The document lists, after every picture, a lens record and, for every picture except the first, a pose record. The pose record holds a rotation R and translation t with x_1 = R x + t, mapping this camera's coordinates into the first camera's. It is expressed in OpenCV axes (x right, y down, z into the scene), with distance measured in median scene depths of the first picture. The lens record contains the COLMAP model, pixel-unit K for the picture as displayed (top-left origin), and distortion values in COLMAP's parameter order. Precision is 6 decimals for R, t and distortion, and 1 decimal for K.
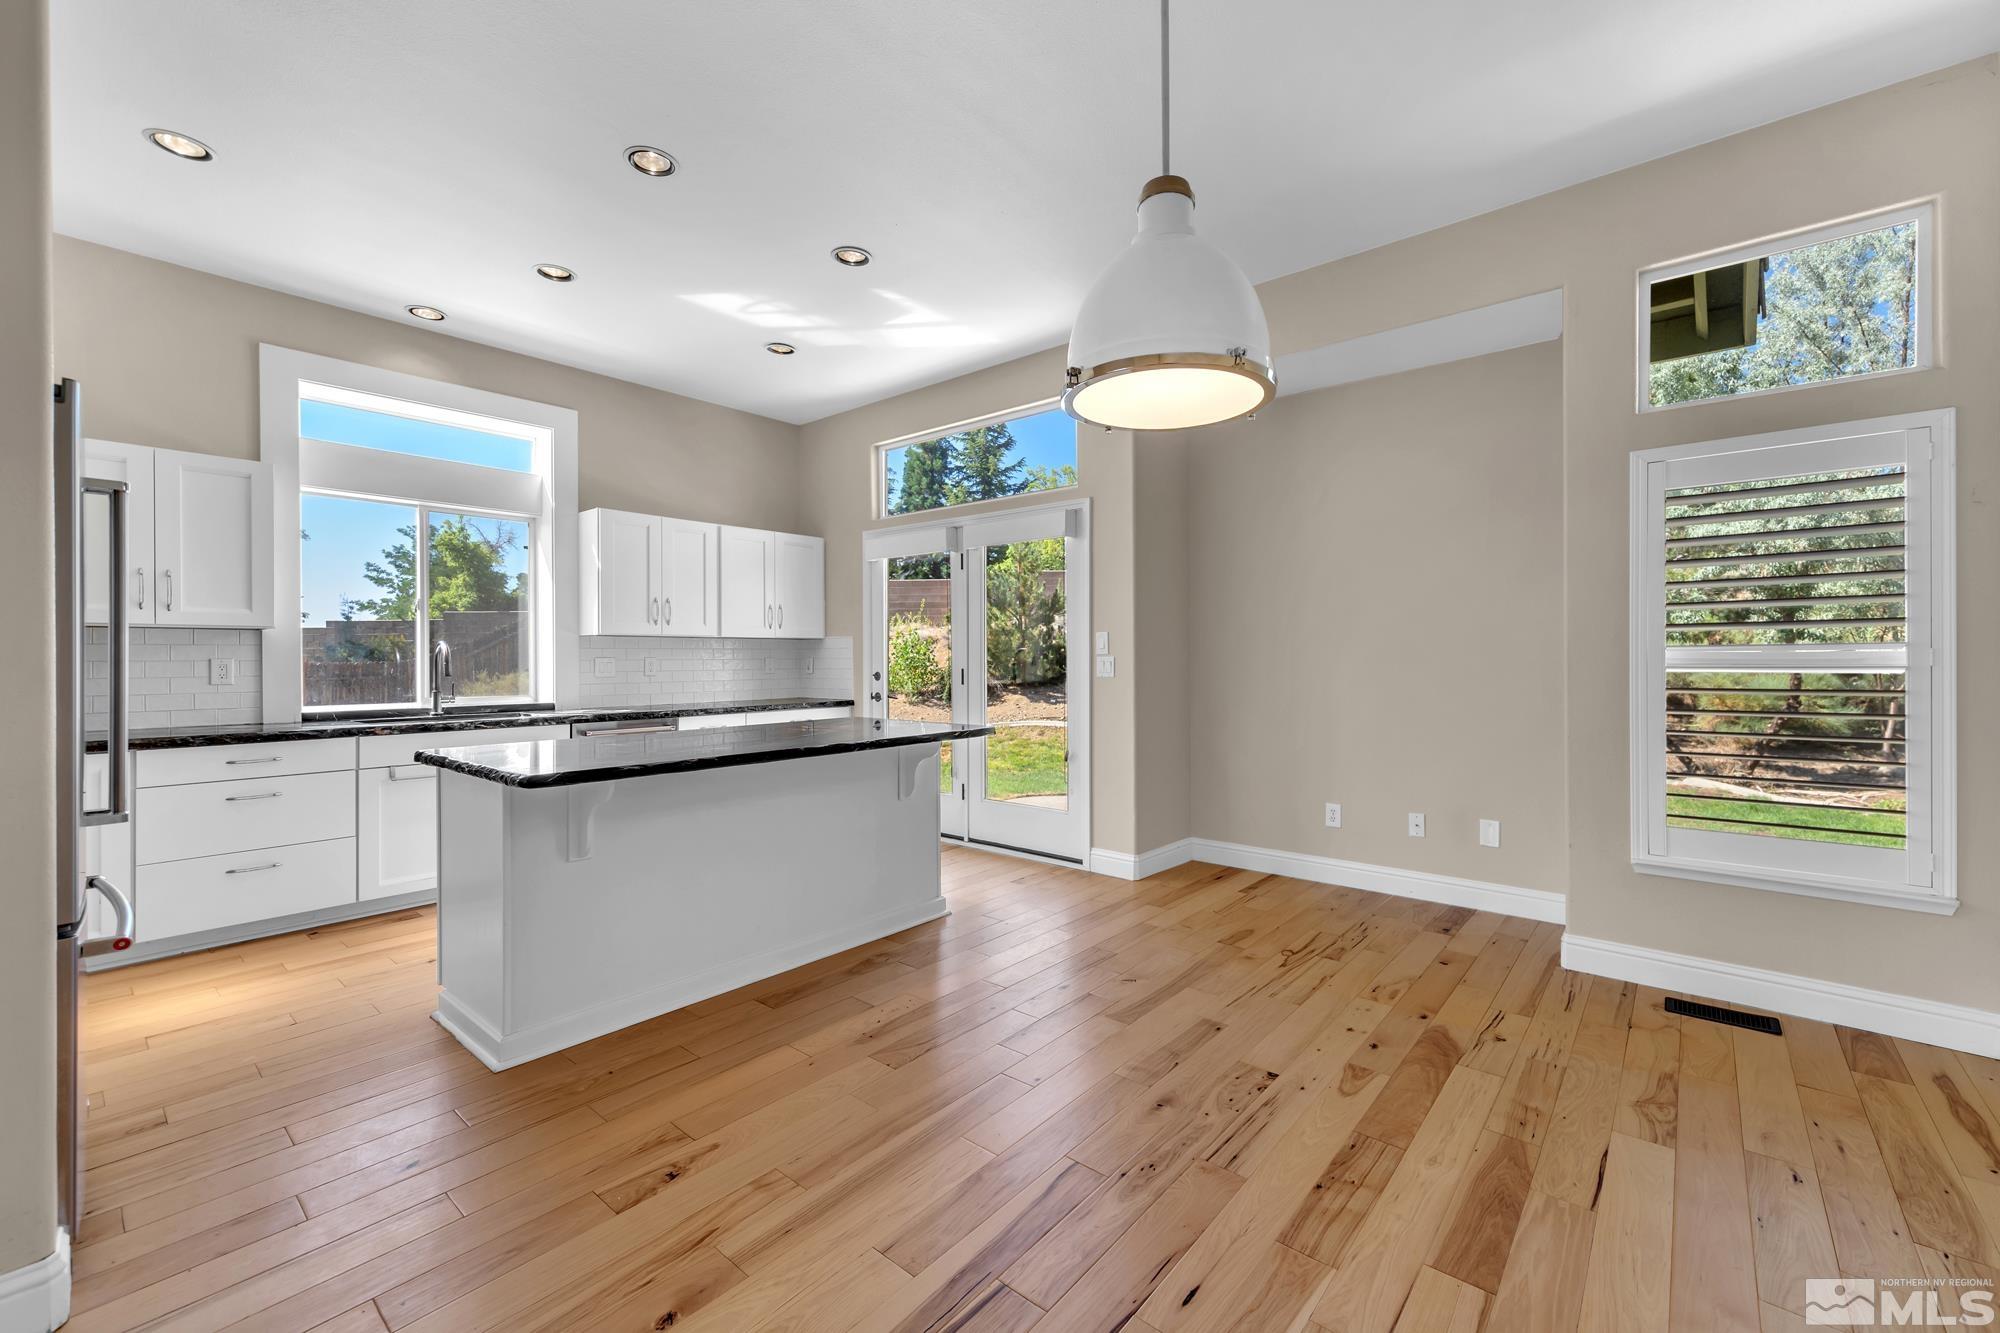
lens RADIAL K [[803.2, 0, 1041.3], [0, 803.2, 660.7], [0, 0, 1]] dist [0.008513, -0.000548]
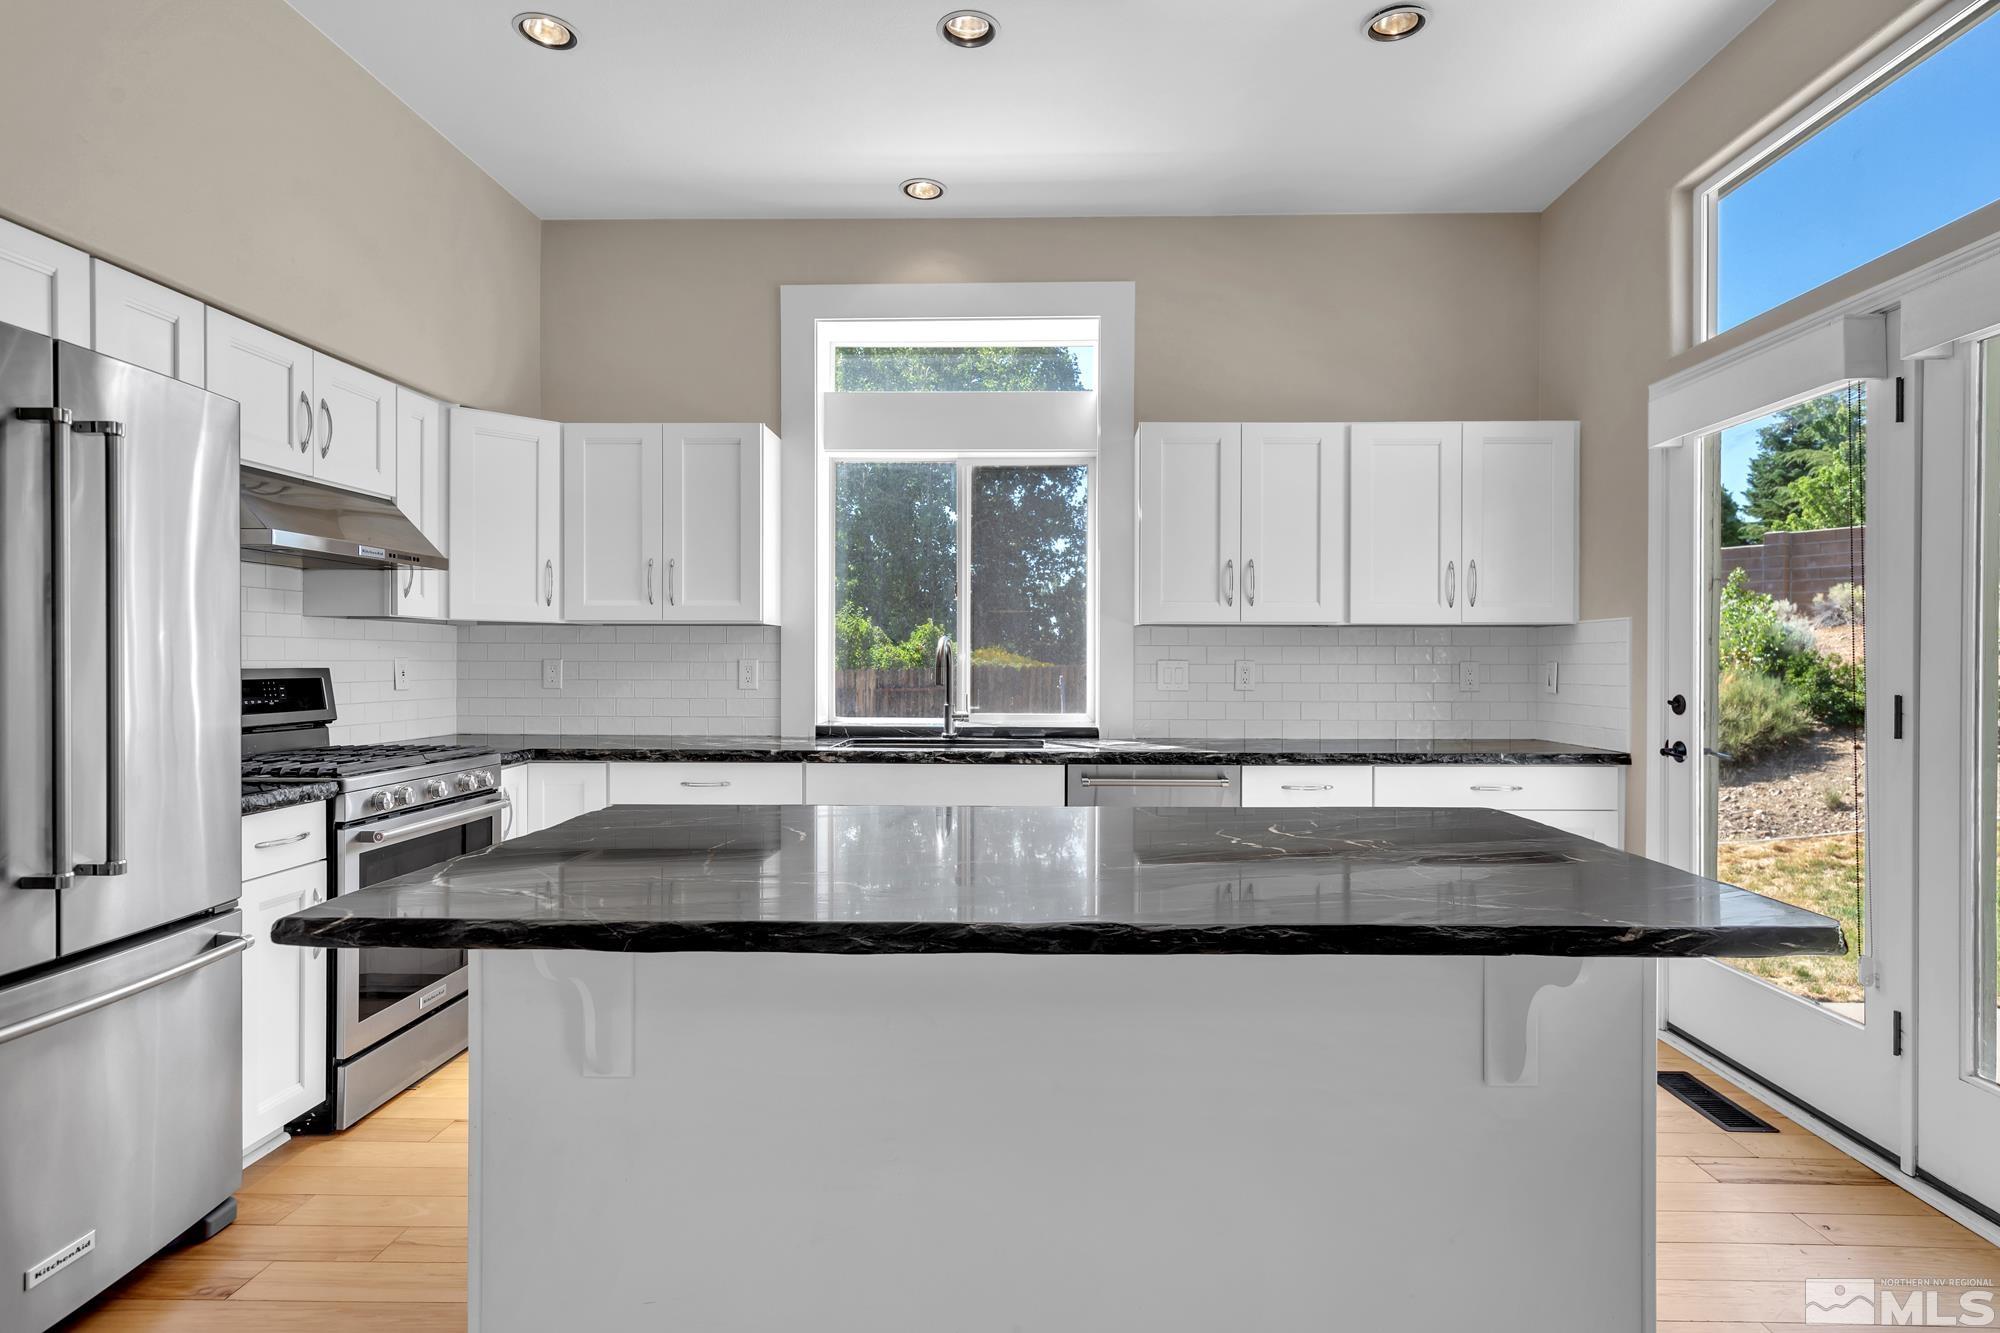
lens RADIAL K [[1047.3, 0, 1000.0], [0, 1047.3, 666.5], [0, 0, 1]] dist [0.000608, 0.003273]
pose [[0.599789, 0.010692, -0.800086, 0.040036], [-0.006650, 0.999943, 0.008379, -0.004978], [0.800130, 0.000295, 0.599826, 0.406878]]
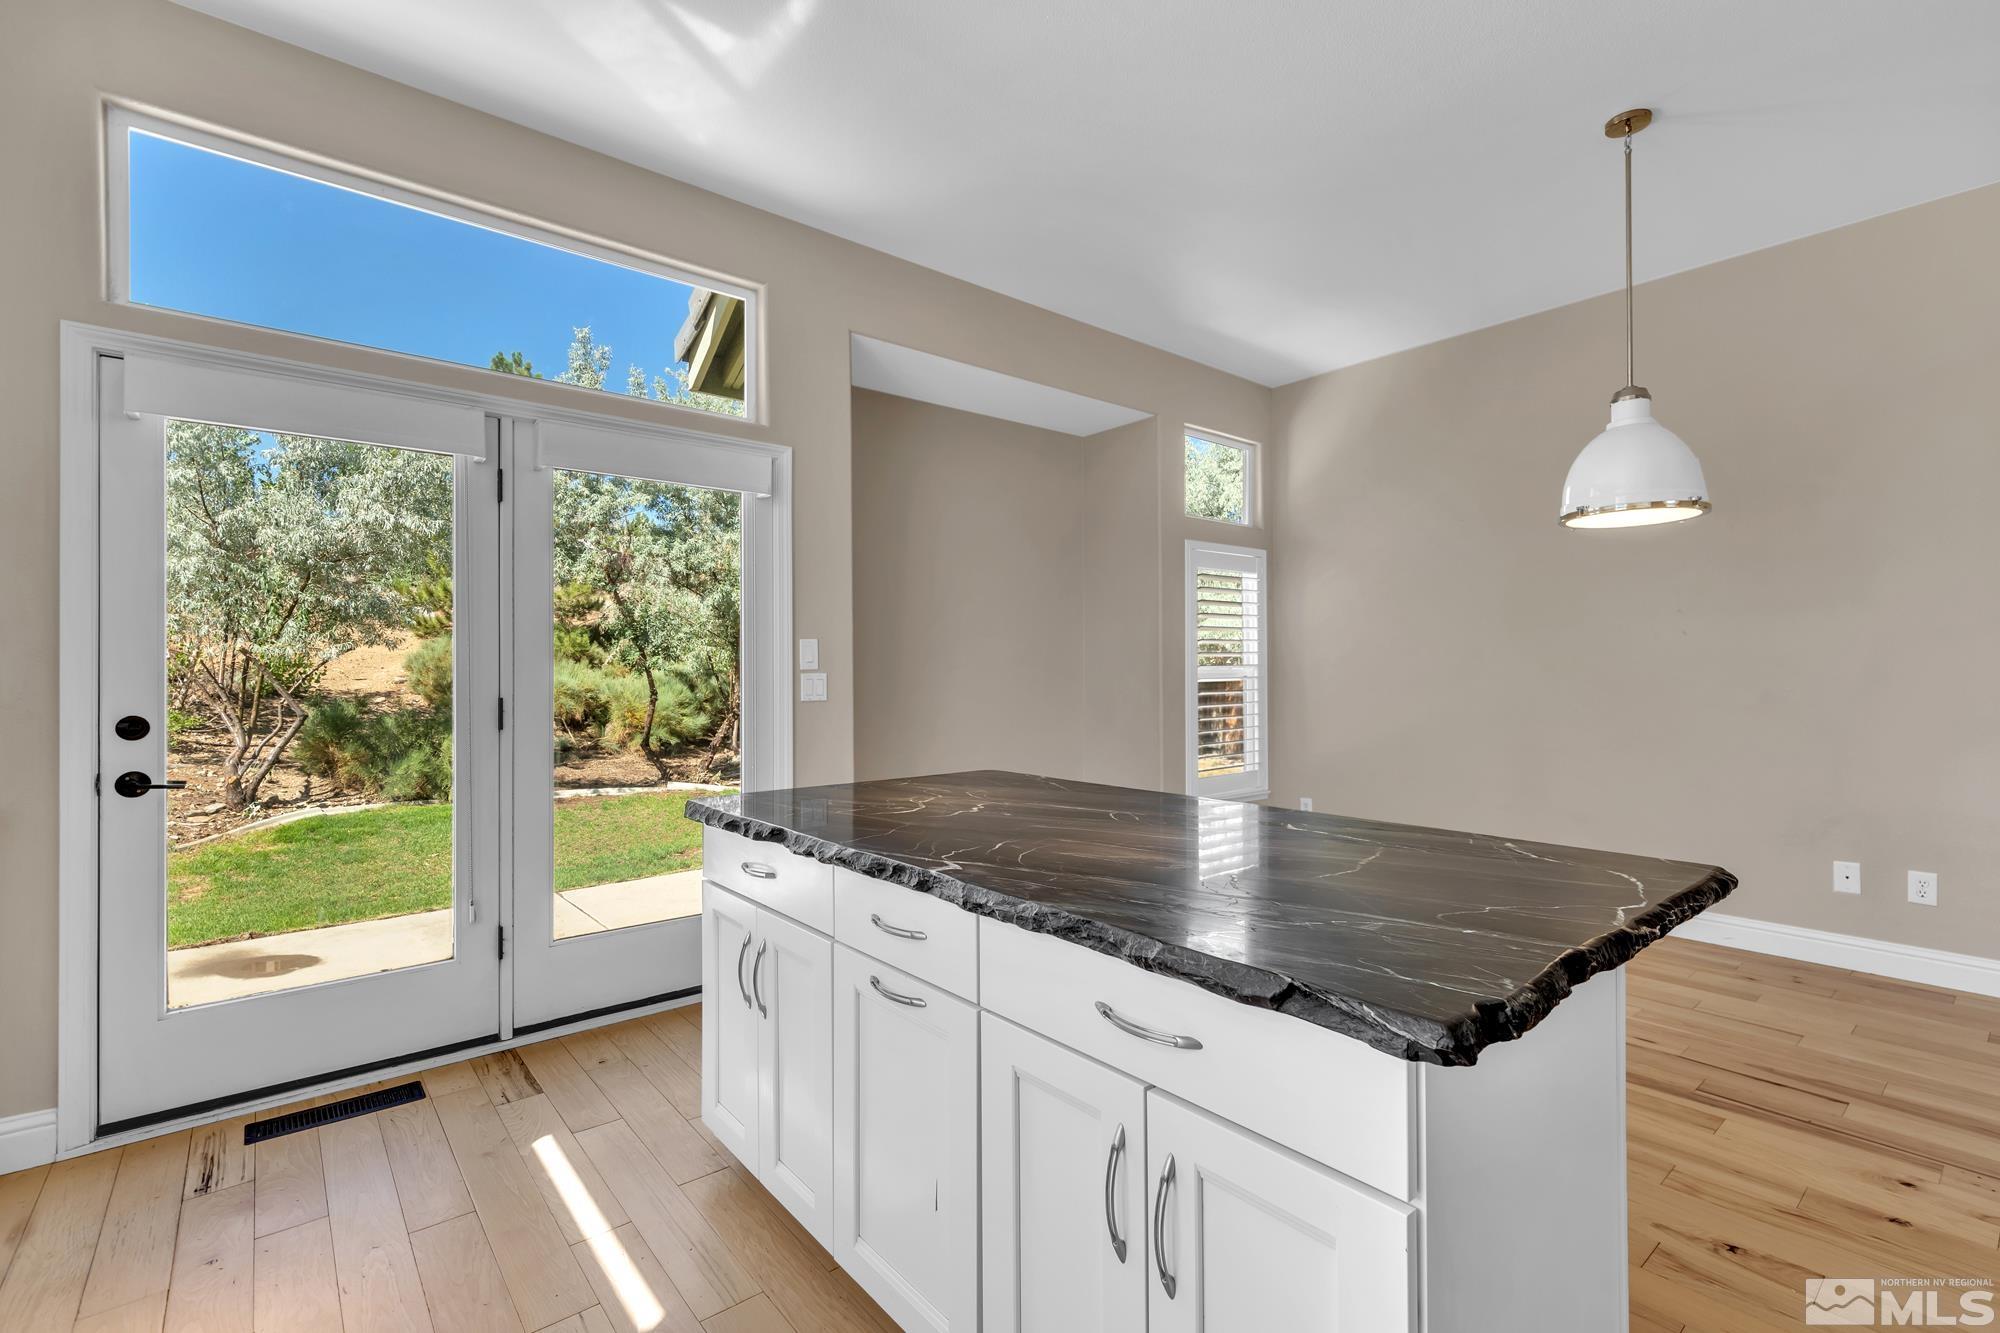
lens RADIAL K [[890.8, 0, 1000.0], [0, 890.8, 666.5], [0, 0, 1]] dist [0.001946, 0.000346]
pose [[0.203516, 0.006302, 0.979051, -0.610220], [0.009609, 0.999918, -0.008434, -0.002193], [-0.979024, 0.011124, 0.203439, 0.606895]]
